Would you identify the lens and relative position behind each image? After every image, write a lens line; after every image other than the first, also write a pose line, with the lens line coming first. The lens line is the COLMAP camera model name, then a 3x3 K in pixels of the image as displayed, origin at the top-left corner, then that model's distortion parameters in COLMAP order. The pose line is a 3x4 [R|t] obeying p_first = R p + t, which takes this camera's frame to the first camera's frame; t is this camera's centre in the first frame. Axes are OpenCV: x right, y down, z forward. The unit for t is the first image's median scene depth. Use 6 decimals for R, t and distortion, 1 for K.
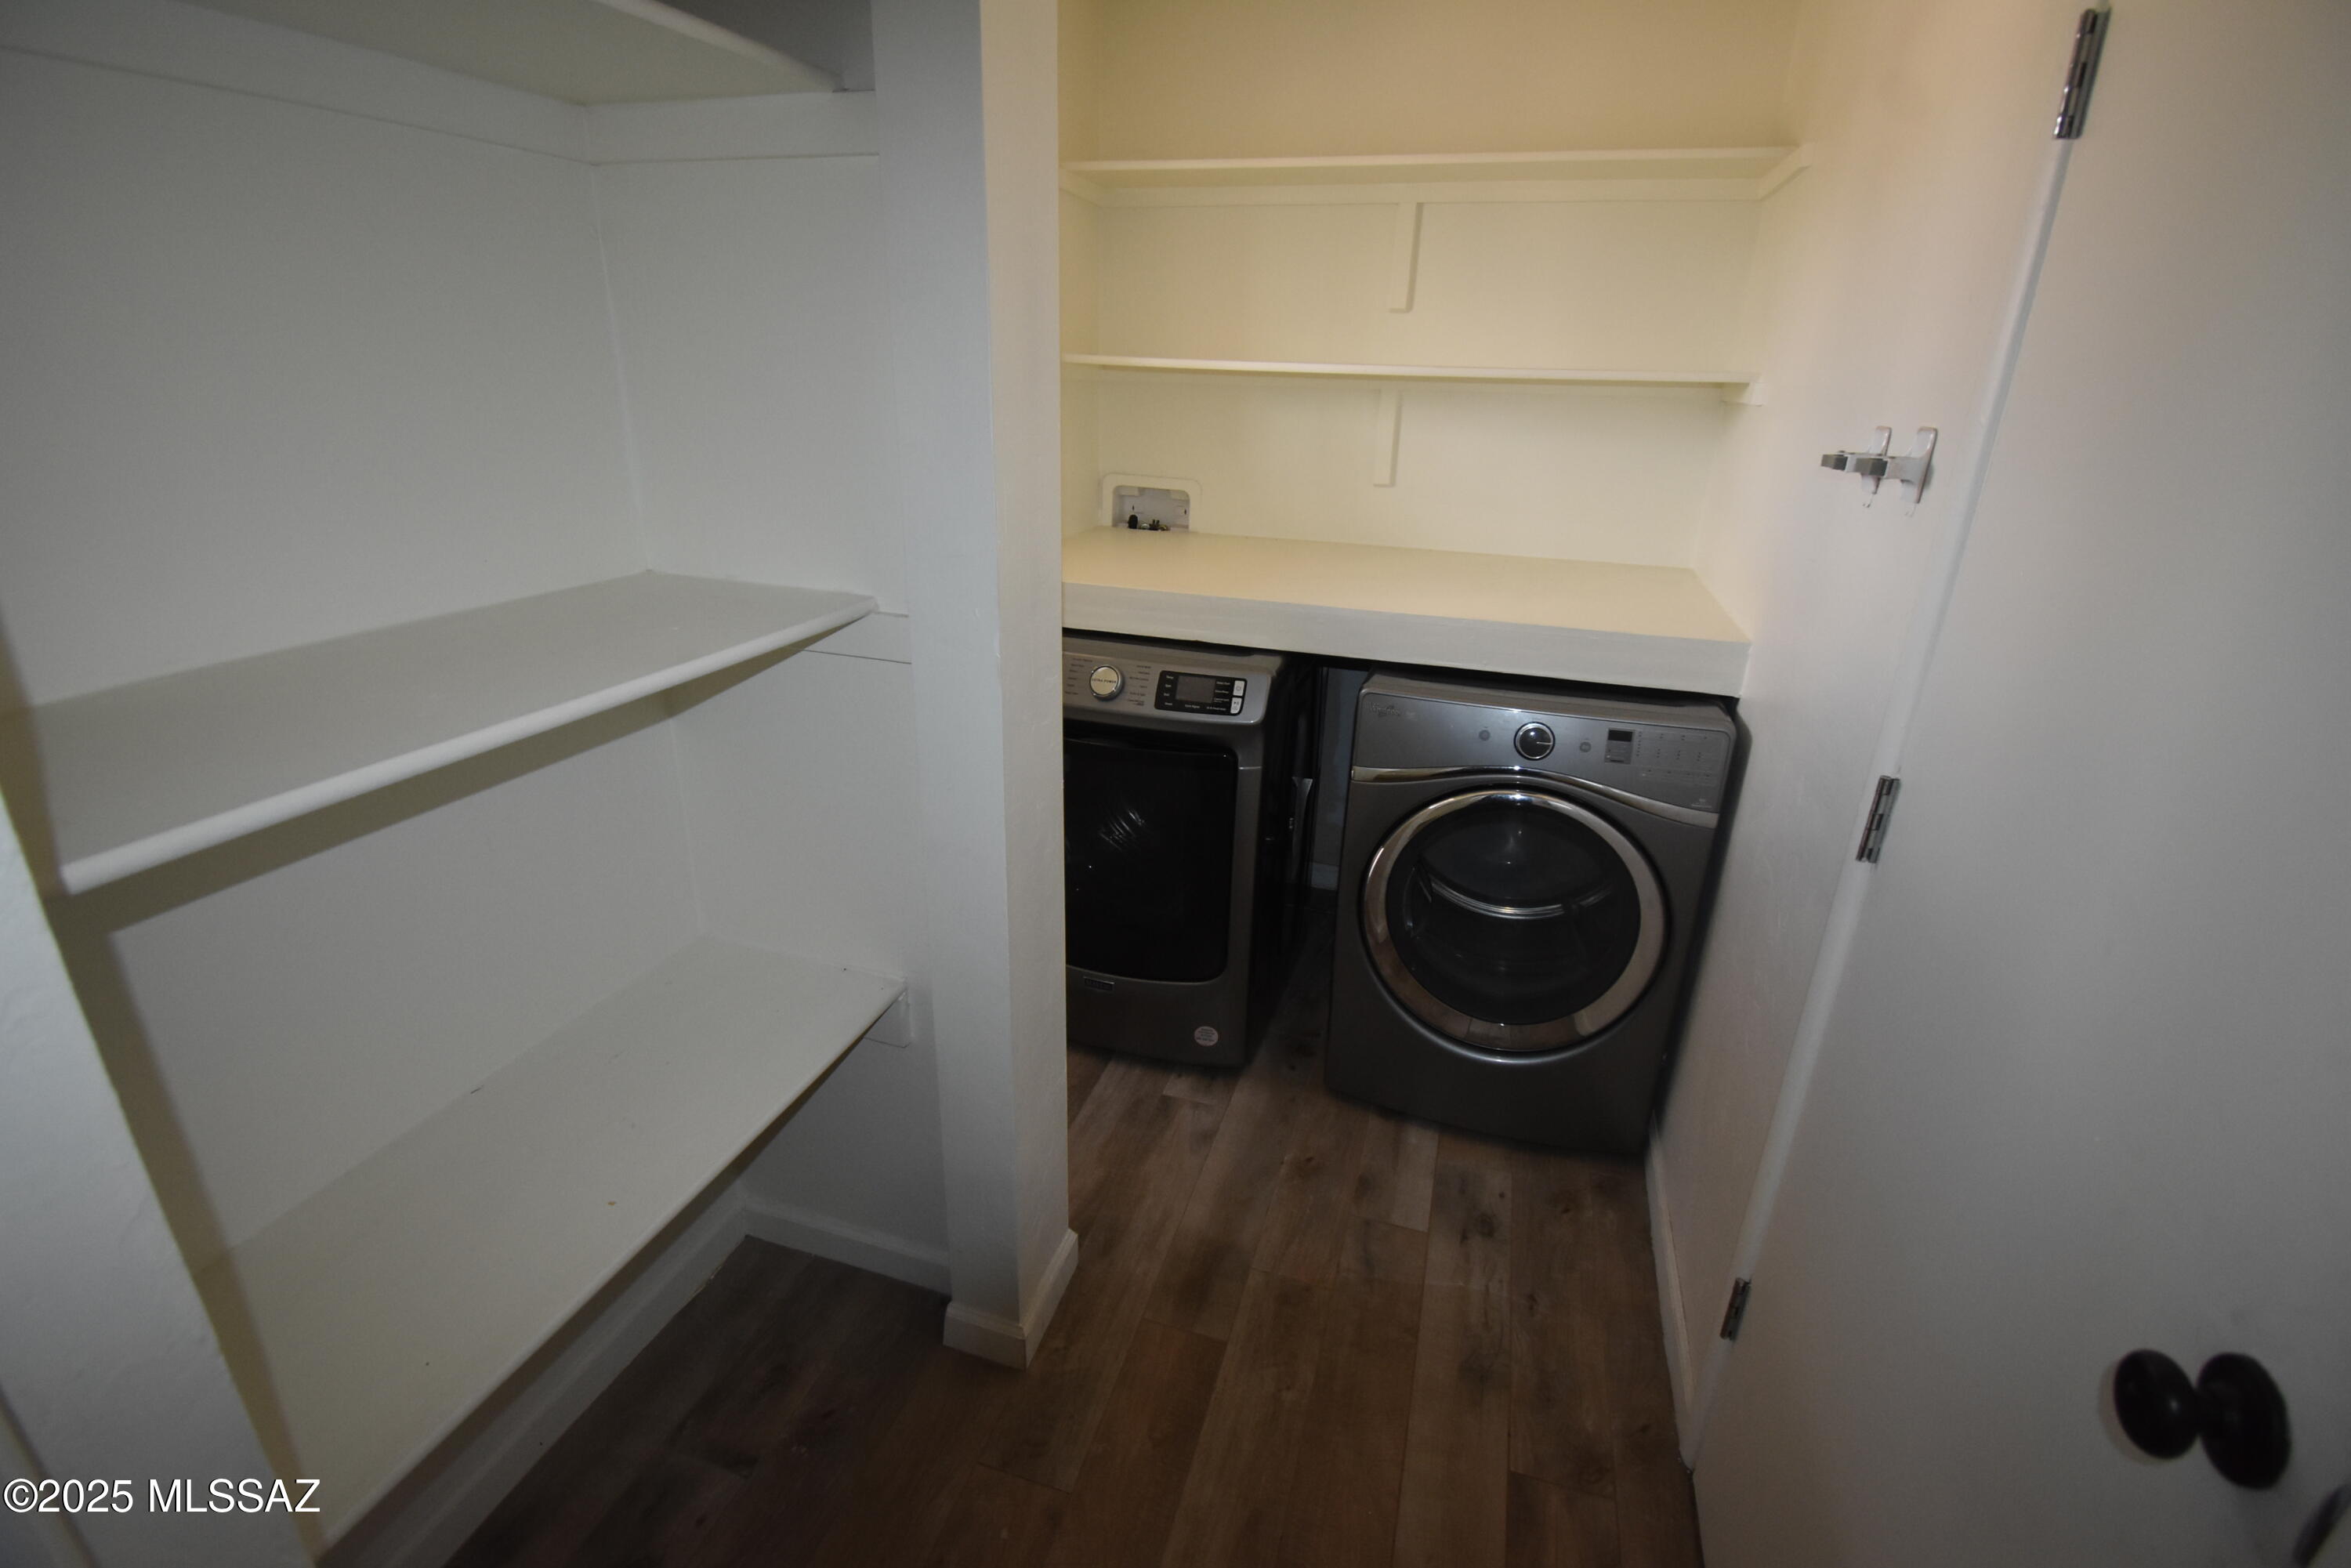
lens RADIAL K [[1041.3, 0, 1172.6], [0, 1041.3, 778.7], [0, 0, 1]] dist [0.008920, -0.019051]
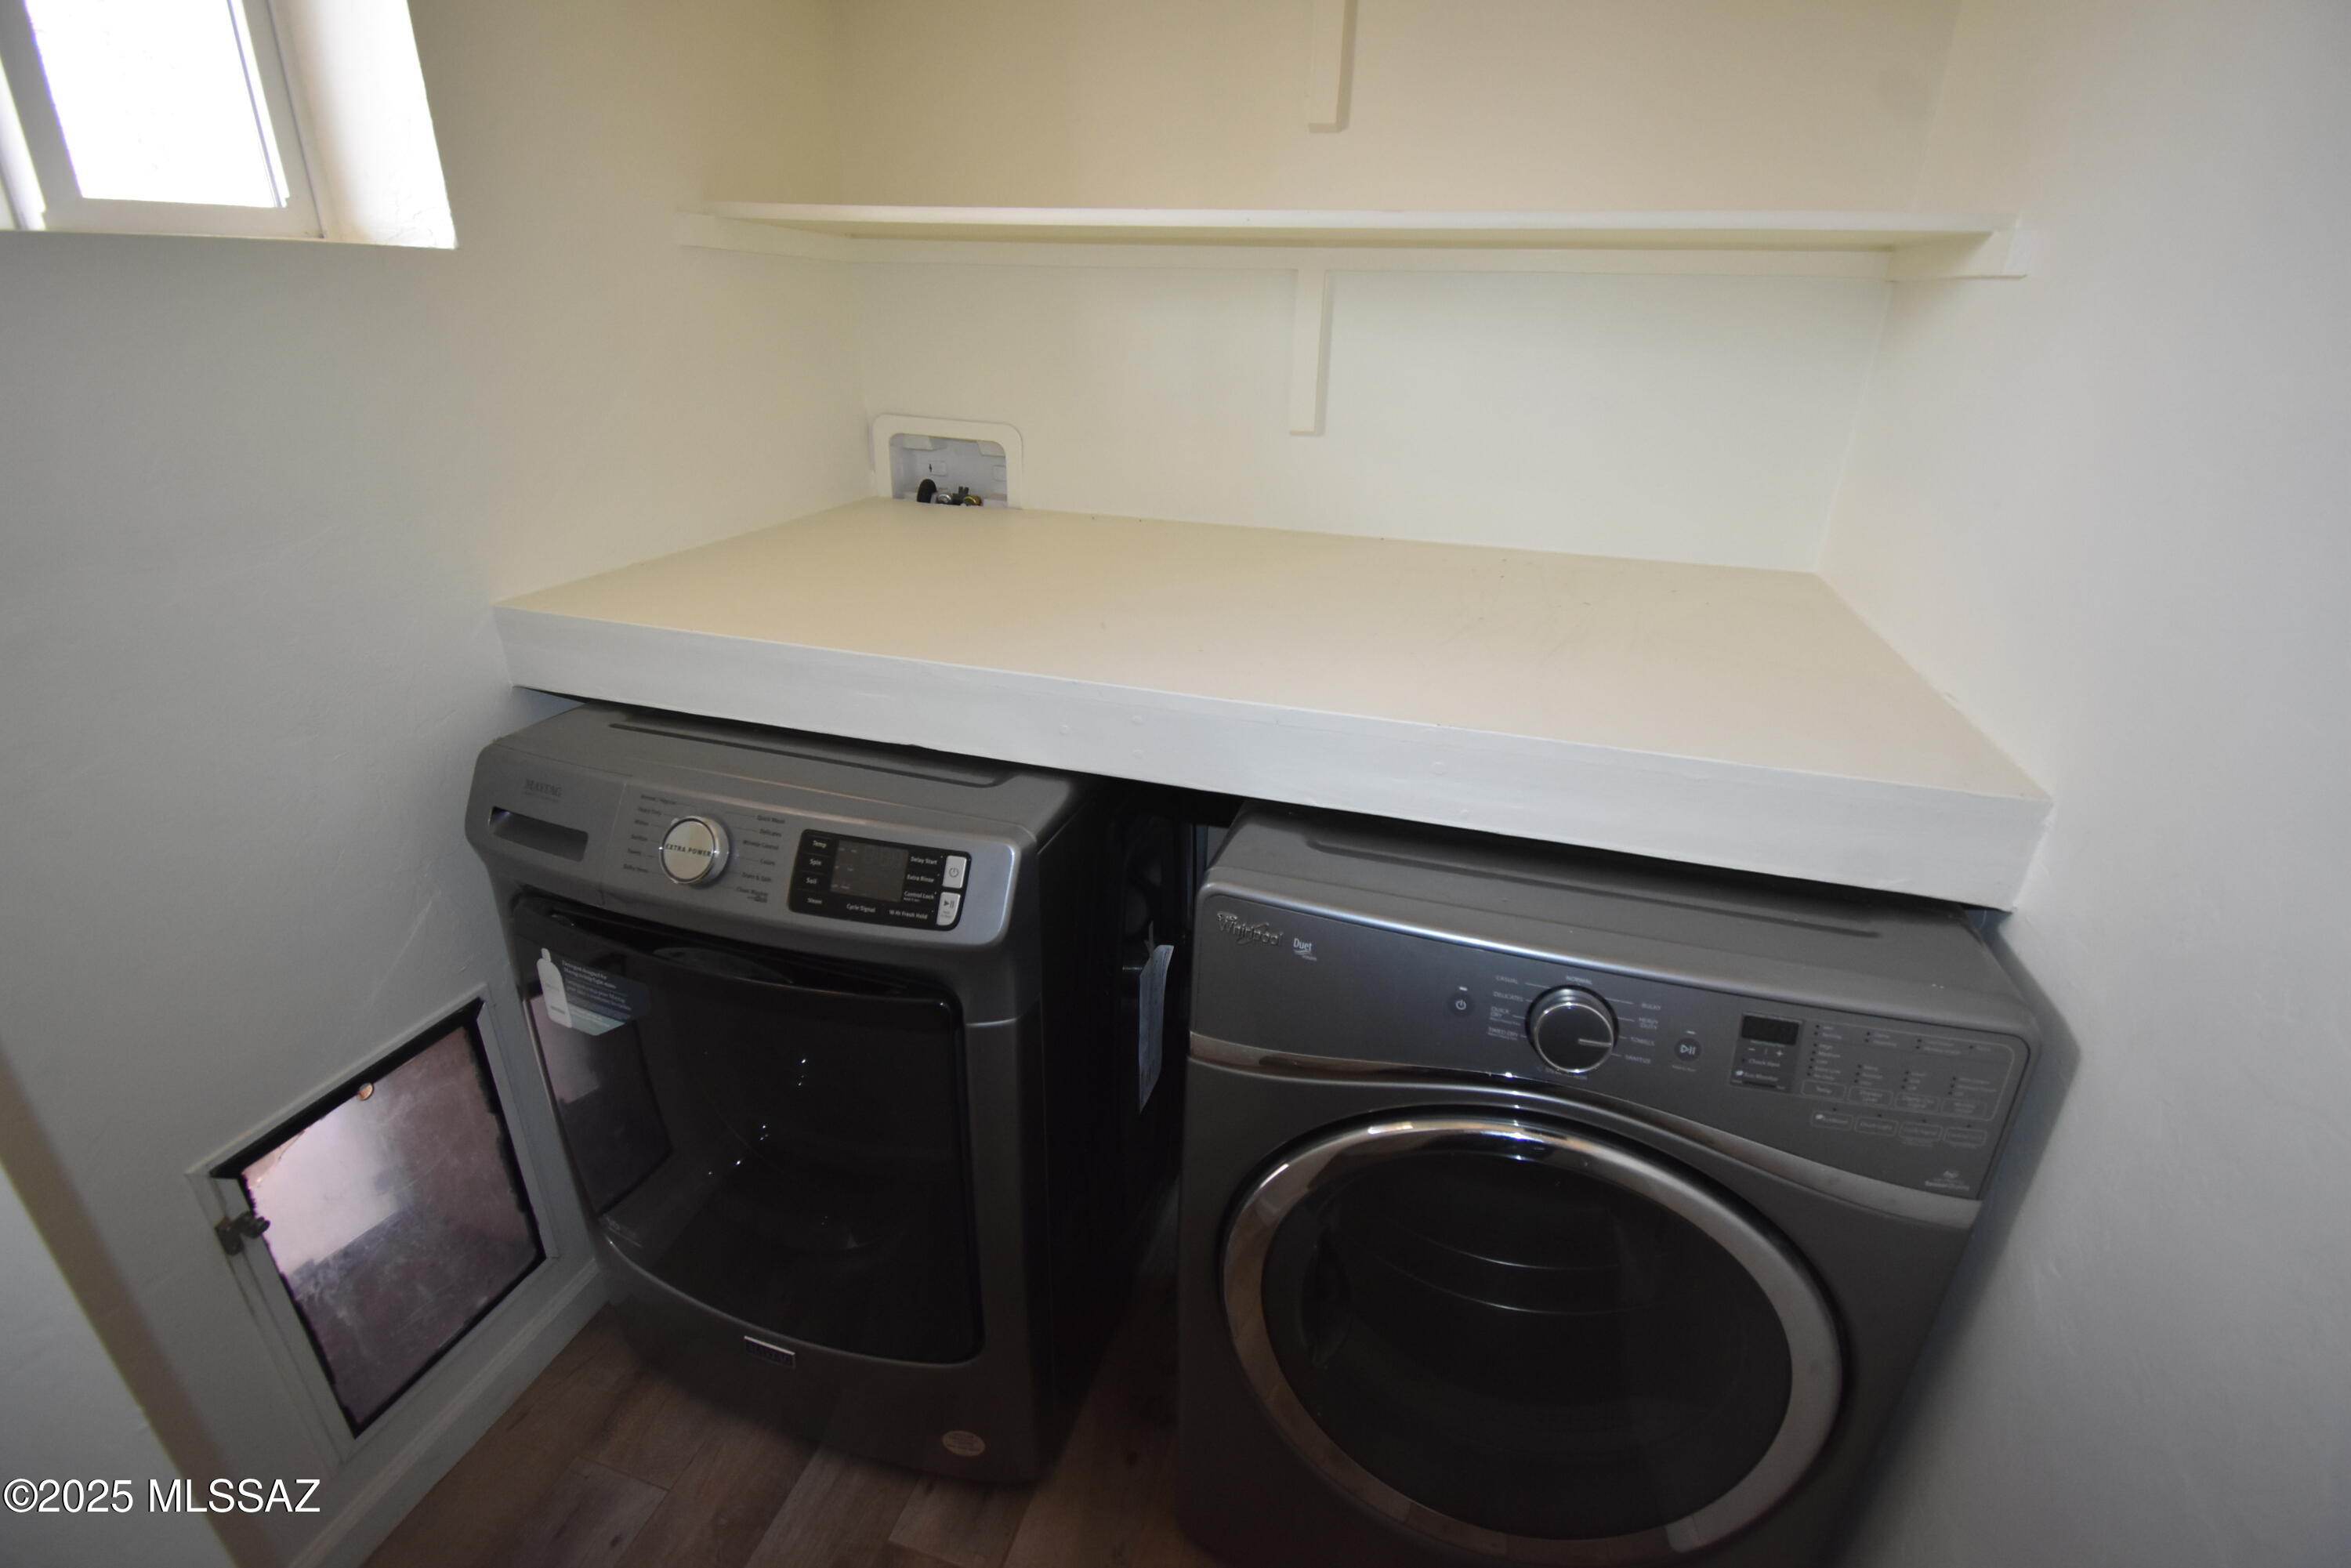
lens RADIAL K [[1041.3, 0, 1176.2], [0, 1041.3, 778.9], [0, 0, 1]] dist [0.008920, -0.019051]
pose [[0.999861, -0.009959, 0.013402, 0.157202], [0.009192, 0.998381, 0.056142, -0.153139], [-0.013940, -0.056011, 0.998333, 0.510526]]
